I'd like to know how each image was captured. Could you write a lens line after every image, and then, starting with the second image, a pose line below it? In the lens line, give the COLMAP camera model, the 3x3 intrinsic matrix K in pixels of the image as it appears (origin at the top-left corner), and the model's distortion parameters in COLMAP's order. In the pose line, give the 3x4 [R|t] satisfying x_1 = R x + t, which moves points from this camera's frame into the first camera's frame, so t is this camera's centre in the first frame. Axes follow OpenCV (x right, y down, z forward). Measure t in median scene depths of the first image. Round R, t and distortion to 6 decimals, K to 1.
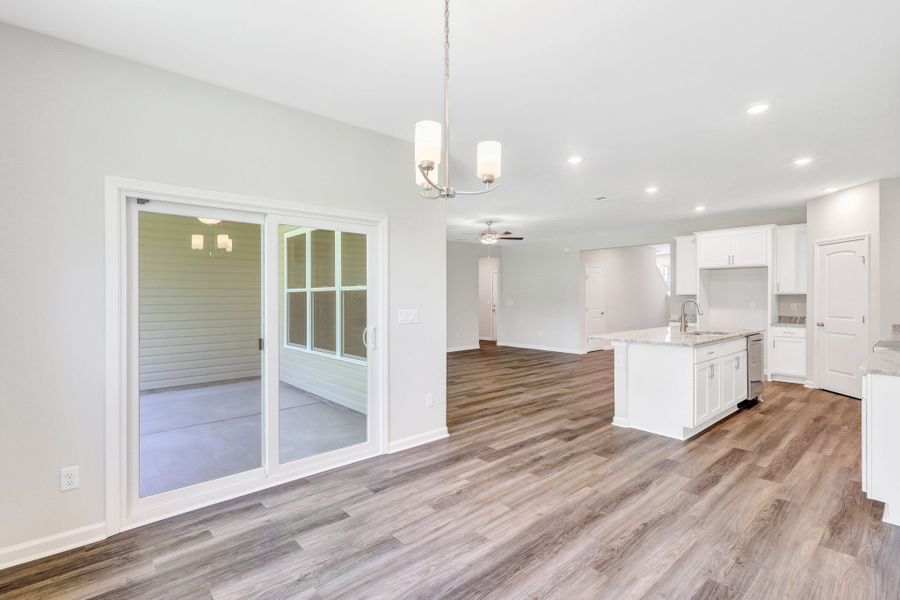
lens RADIAL K [[425.1, 0, 443.2], [0, 425.1, 297.8], [0, 0, 1]] dist [-0.000199, -0.000249]
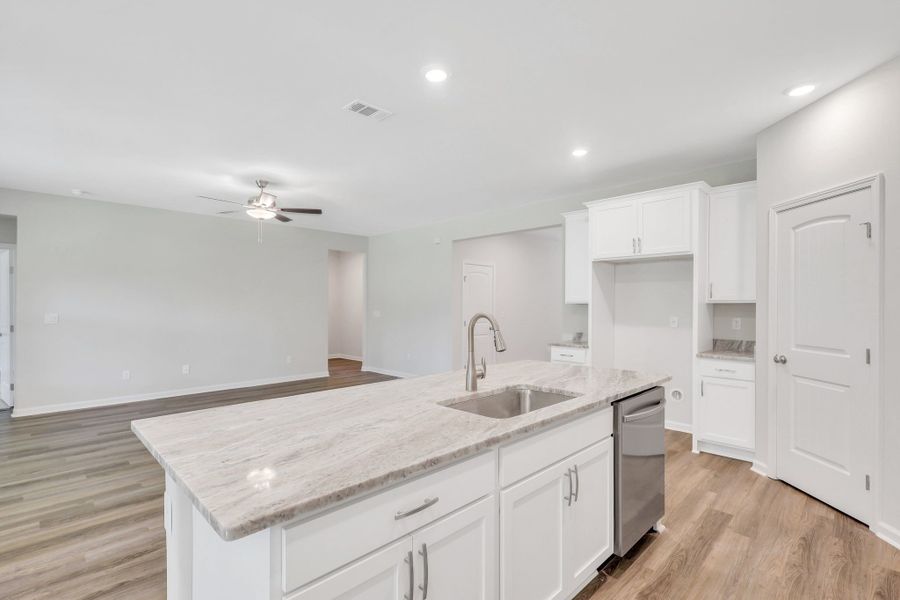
lens RADIAL K [[420.3, 0, 444.7], [0, 420.3, 304.8], [0, 0, 1]] dist [0.004228, 0.000946]
pose [[0.998223, 0.003873, 0.059457, 0.492321], [-0.003646, 0.999986, -0.003917, -0.002920], [-0.059471, 0.003693, 0.998223, 0.560906]]
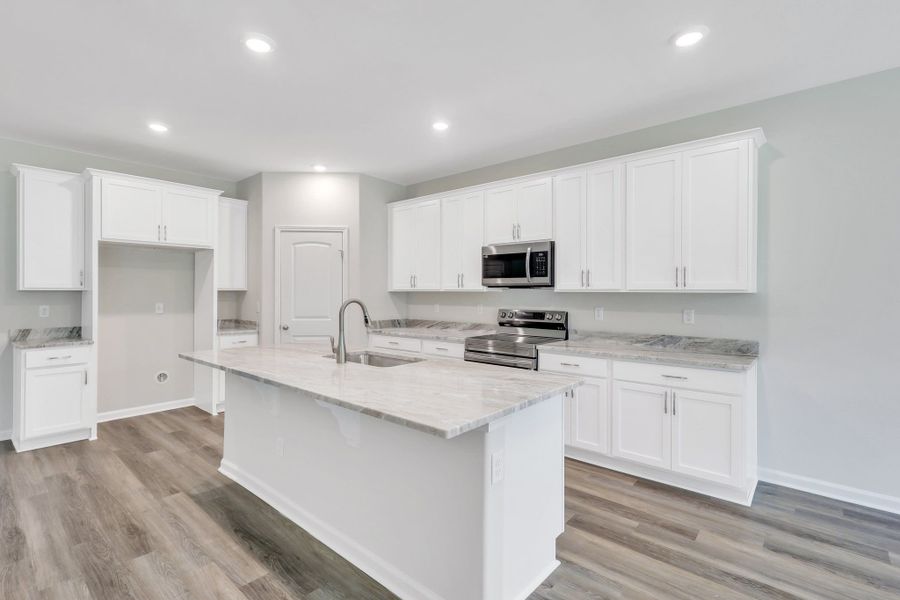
lens RADIAL K [[418.8, 0, 446.9], [0, 418.8, 296.2], [0, 0, 1]] dist [-0.000212, 0.000682]
pose [[-0.133726, -0.005800, 0.991001, 0.048718], [0.000892, 0.999982, 0.005973, -0.003022], [-0.991018, 0.001683, -0.133719, 0.900354]]
